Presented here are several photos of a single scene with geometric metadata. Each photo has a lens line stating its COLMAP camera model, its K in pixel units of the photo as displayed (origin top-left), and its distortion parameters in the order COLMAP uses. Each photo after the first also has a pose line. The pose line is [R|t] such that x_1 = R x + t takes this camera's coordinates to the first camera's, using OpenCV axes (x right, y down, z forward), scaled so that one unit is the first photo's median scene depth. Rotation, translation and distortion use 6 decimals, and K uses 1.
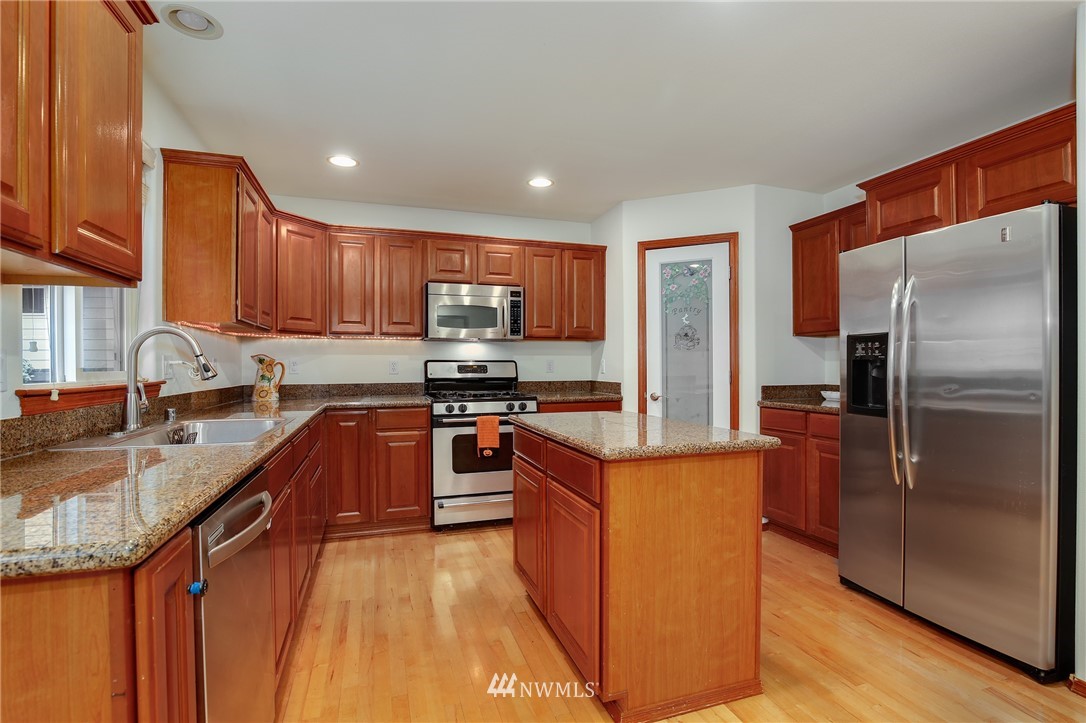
lens RADIAL K [[518.2, 0, 546.1], [0, 518.2, 365.9], [0, 0, 1]] dist [-0.016866, -0.000751]
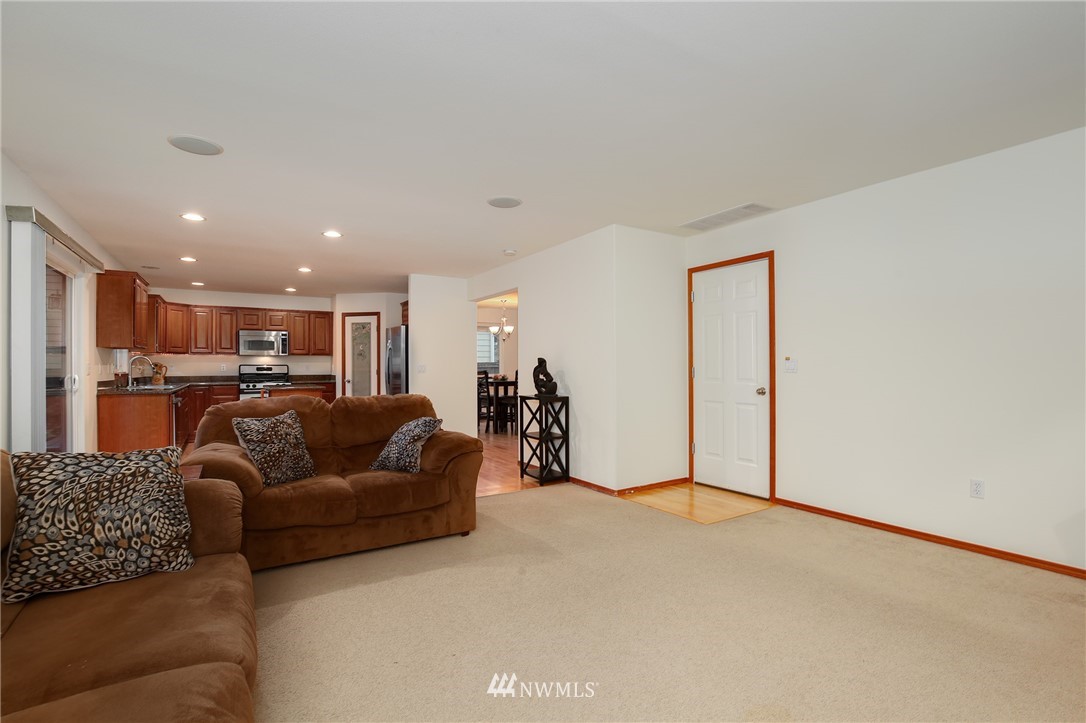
lens RADIAL K [[518.2, 0, 542.3], [0, 518.2, 361.2], [0, 0, 1]] dist [-0.016866, -0.000751]
pose [[0.973235, 0.001210, 0.229810, 0.515858], [0.002699, 0.999857, -0.016697, 0.012557], [-0.229797, 0.016870, 0.973092, -1.410221]]
